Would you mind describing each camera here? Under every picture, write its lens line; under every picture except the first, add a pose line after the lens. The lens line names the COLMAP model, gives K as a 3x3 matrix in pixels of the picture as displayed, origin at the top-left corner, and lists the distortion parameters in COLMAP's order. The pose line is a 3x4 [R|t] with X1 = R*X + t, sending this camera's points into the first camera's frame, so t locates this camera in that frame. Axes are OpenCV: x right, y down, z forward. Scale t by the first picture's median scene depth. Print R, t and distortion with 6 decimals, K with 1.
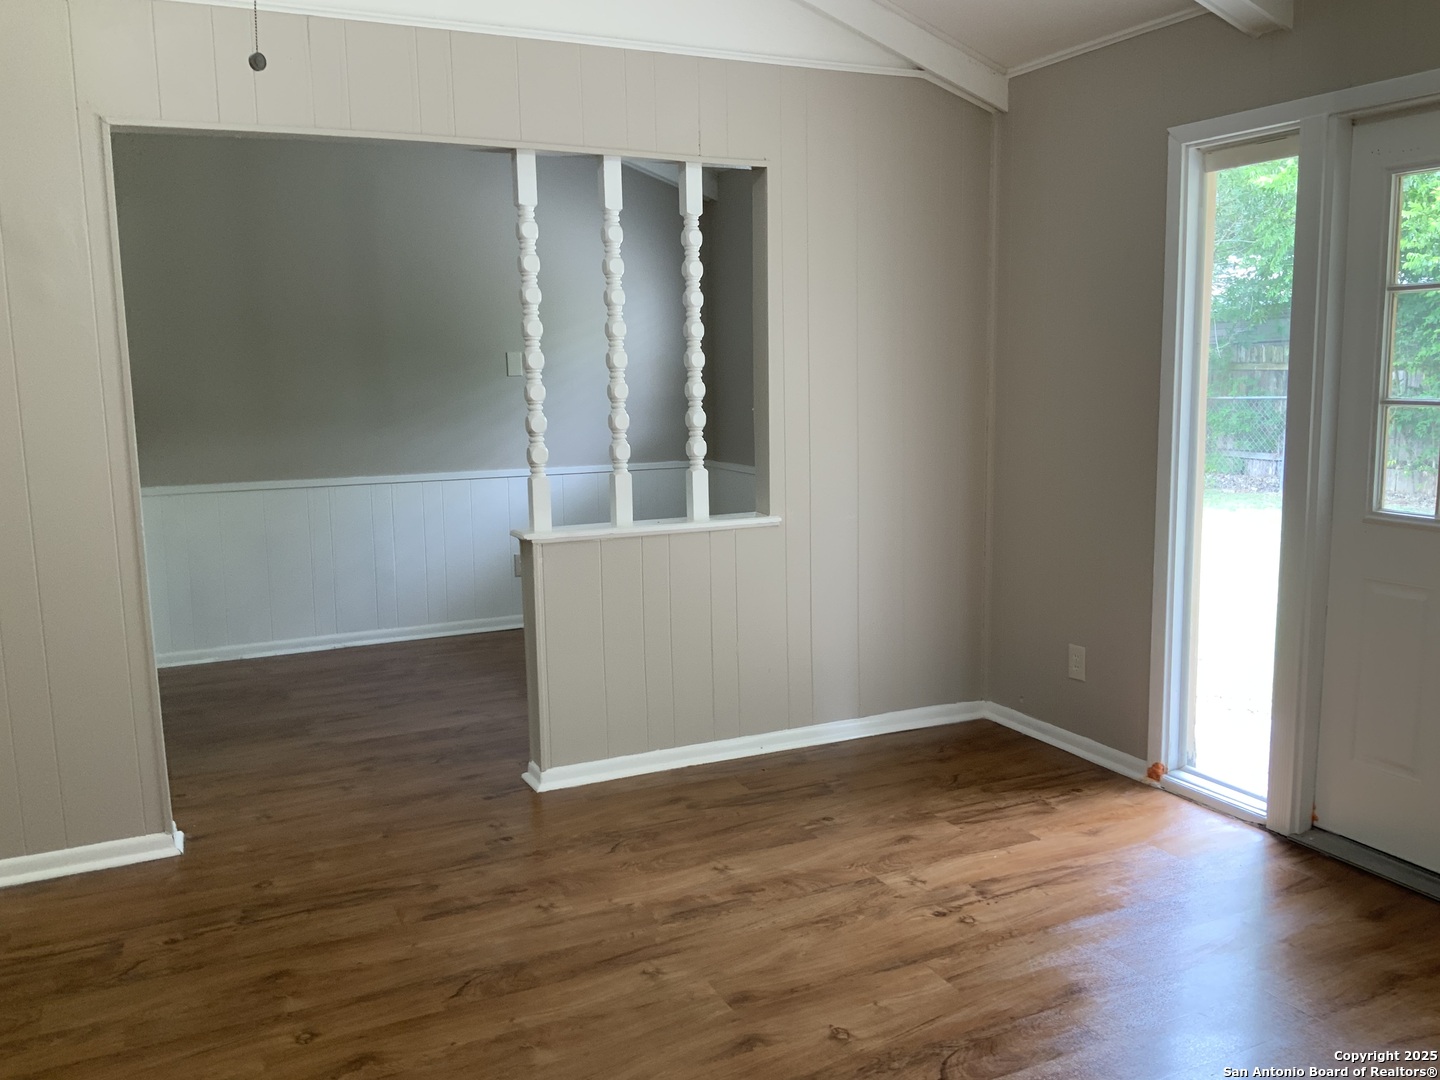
lens RADIAL K [[1199.2, 0, 720.0], [0, 1199.2, 540.0], [0, 0, 1]] dist [0.078357, -0.133738]
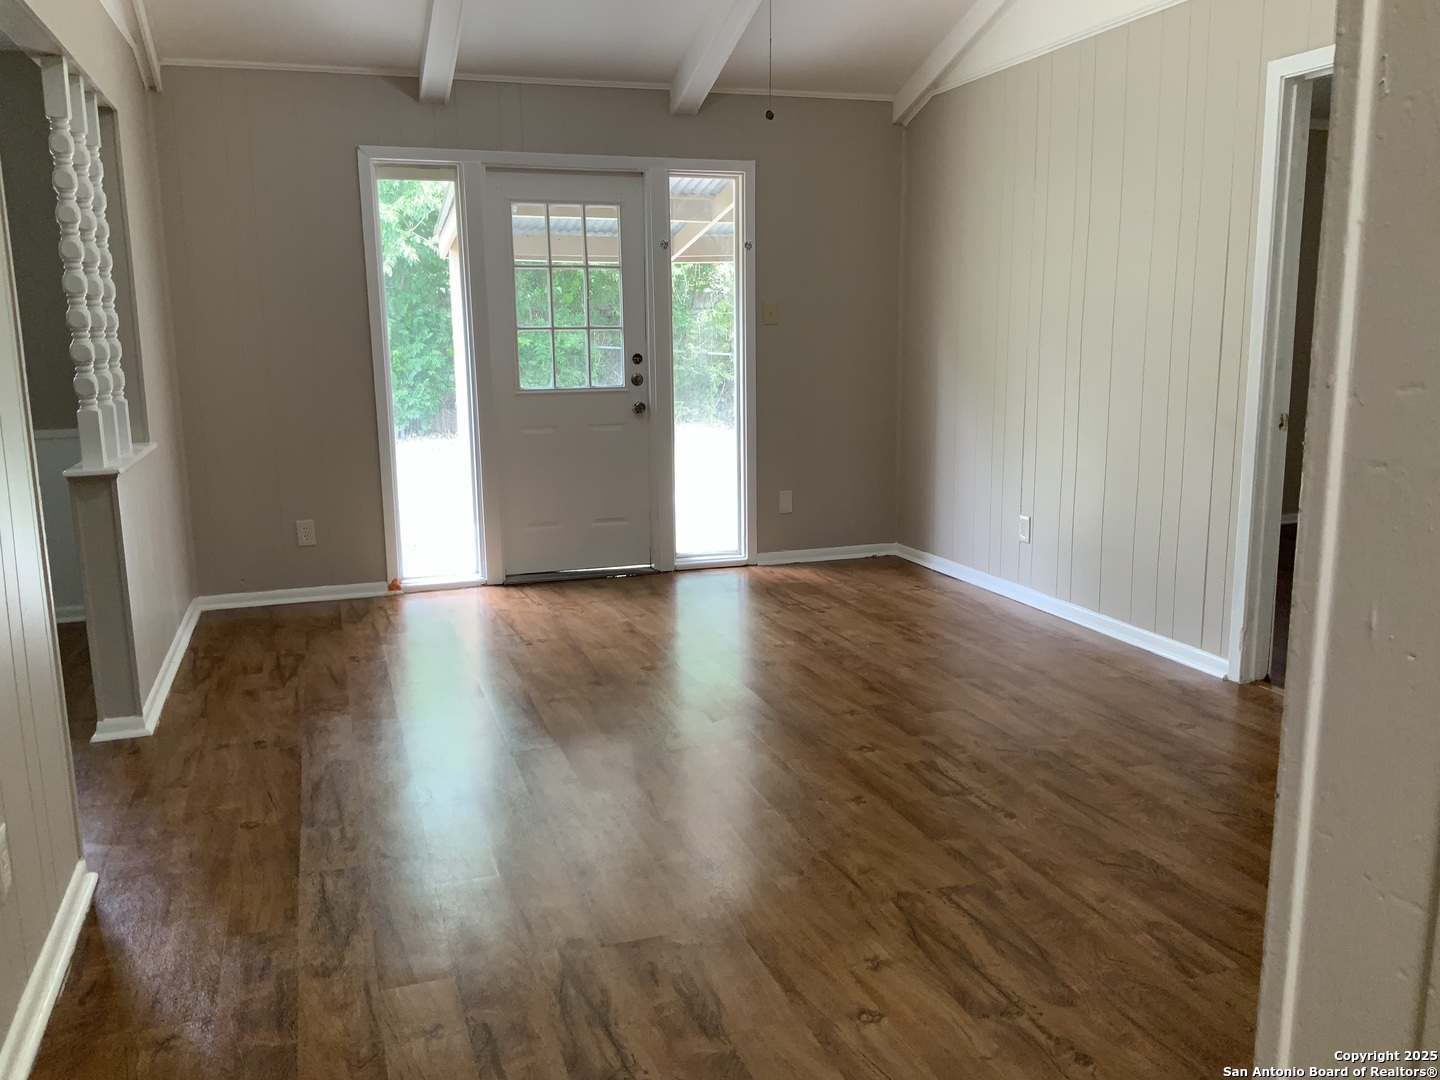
lens RADIAL K [[1199.2, 0, 720.0], [0, 1199.2, 540.0], [0, 0, 1]] dist [0.078357, -0.133738]
pose [[0.127198, -0.167165, 0.977689, -1.116459], [0.159964, 0.976250, 0.146107, -0.015207], [-0.978893, 0.137811, 0.150917, 0.416770]]
